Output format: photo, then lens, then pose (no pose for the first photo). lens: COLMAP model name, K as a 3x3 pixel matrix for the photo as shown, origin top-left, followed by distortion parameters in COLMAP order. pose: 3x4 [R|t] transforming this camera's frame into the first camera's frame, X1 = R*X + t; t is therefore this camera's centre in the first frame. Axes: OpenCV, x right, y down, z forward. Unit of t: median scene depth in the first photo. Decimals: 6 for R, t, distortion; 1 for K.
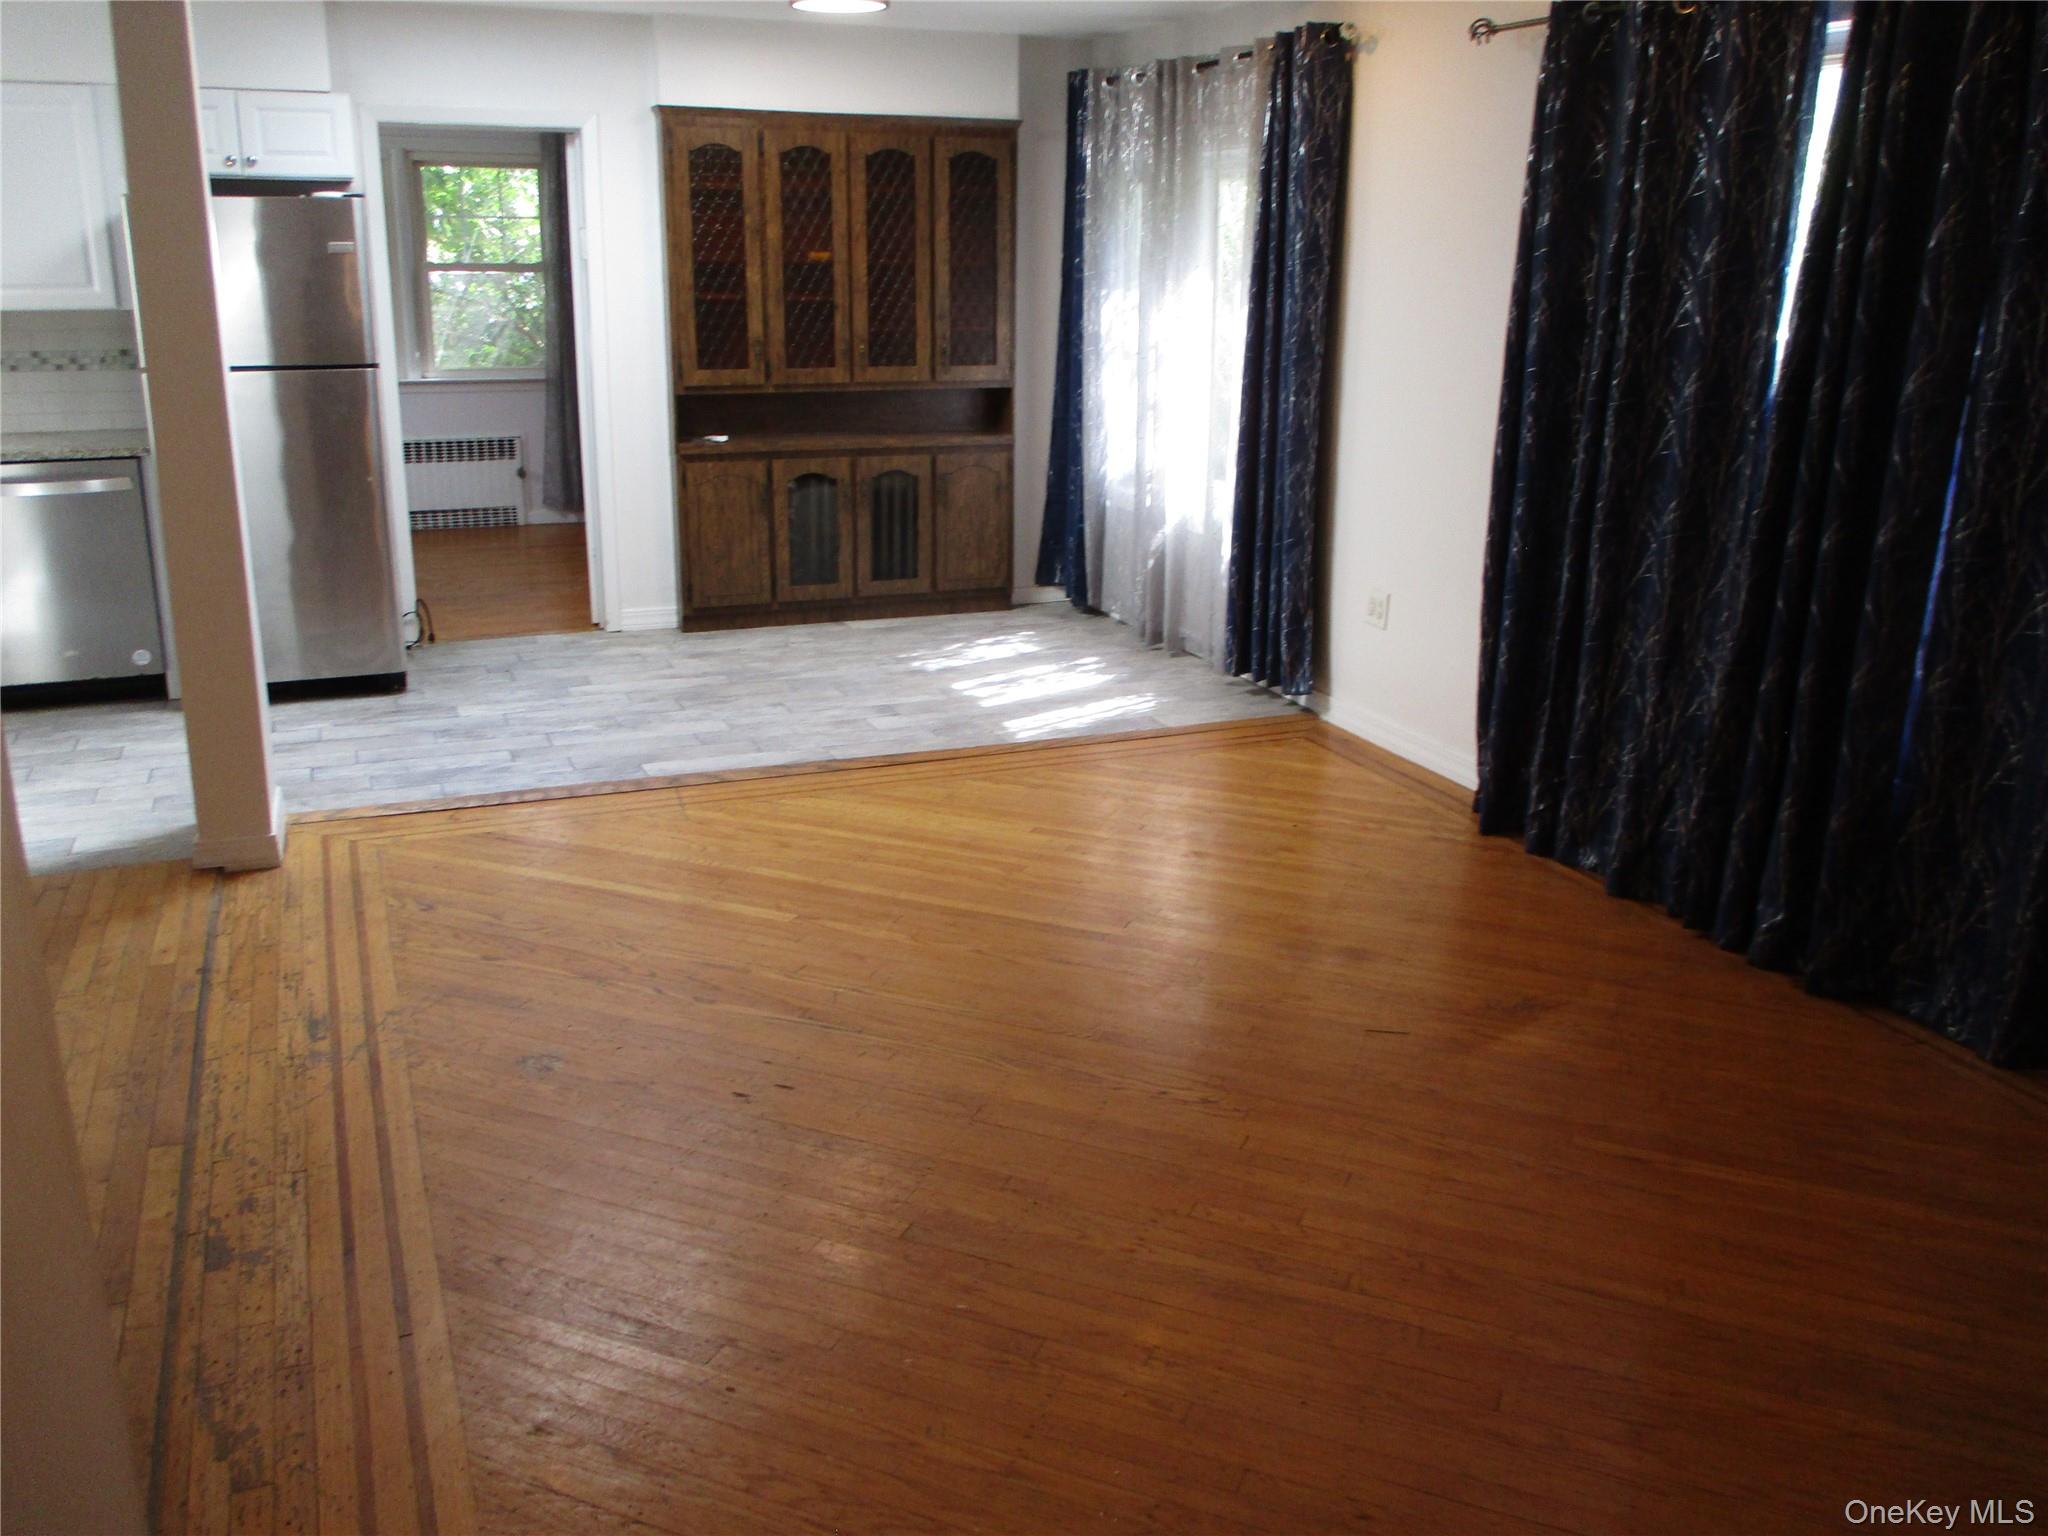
lens RADIAL K [[1763.9, 0, 1024.0], [0, 1763.9, 768.0], [0, 0, 1]] dist [-0.000783, -0.010253]
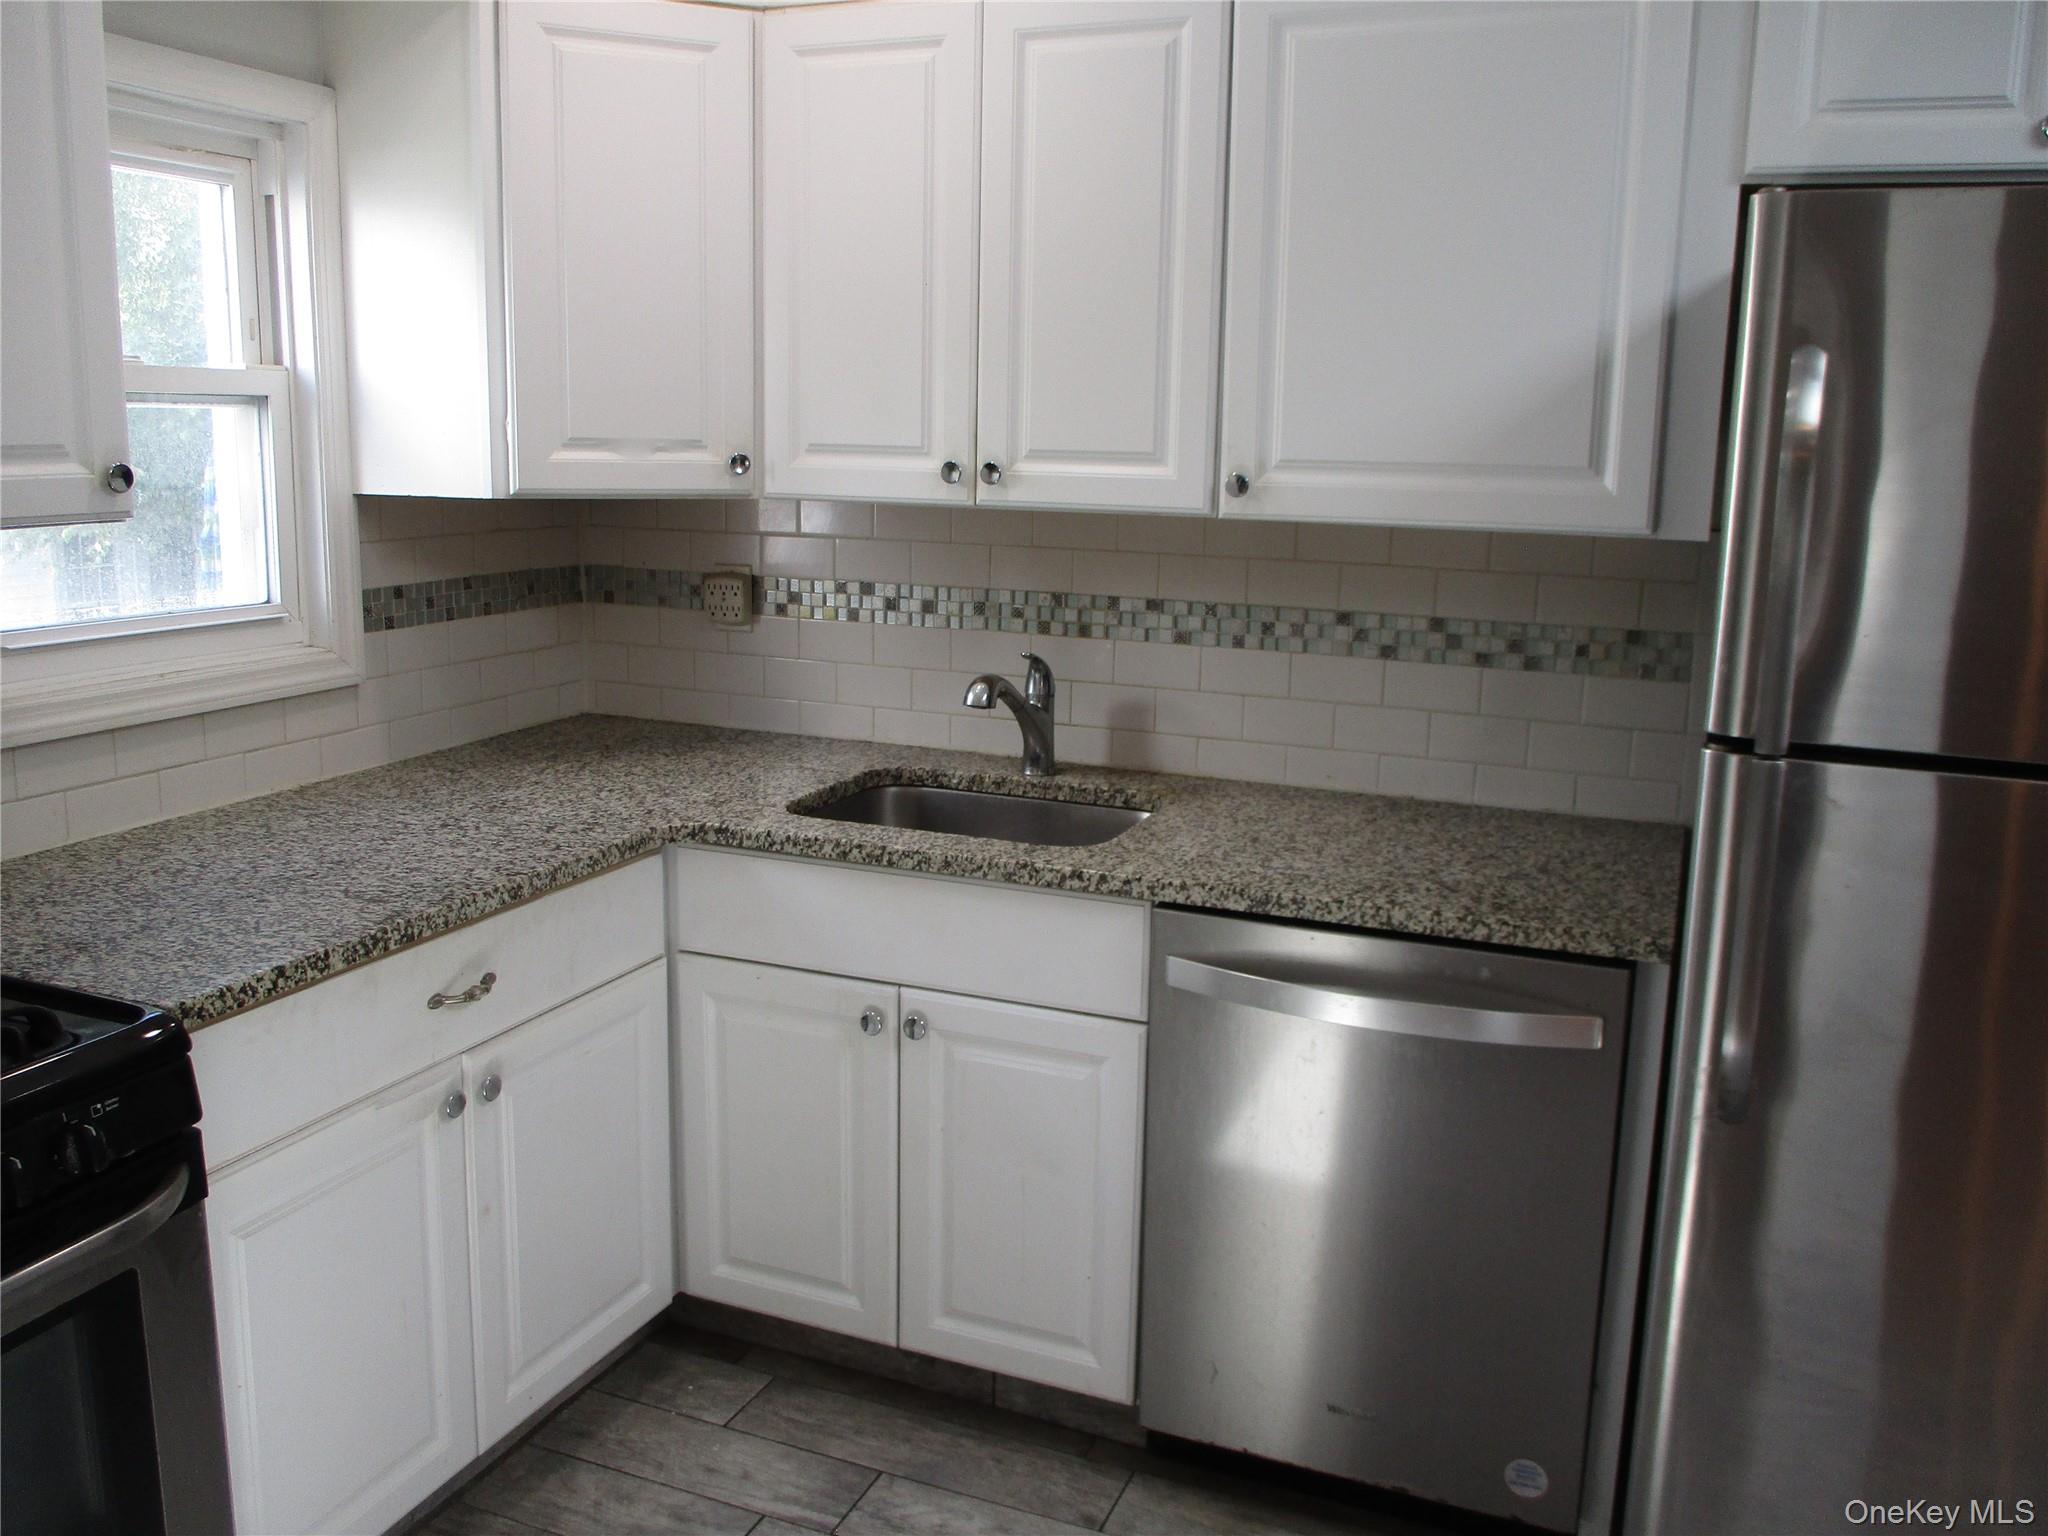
lens RADIAL K [[1681.7, 0, 1028.9], [0, 1681.7, 742.3], [0, 0, 1]] dist [-0.014420, -0.008155]
pose [[0.716417, 0.128771, -0.685686, -0.345174], [-0.202942, 0.978784, -0.028223, -0.174043], [0.667504, 0.159374, 0.727350, 0.634147]]
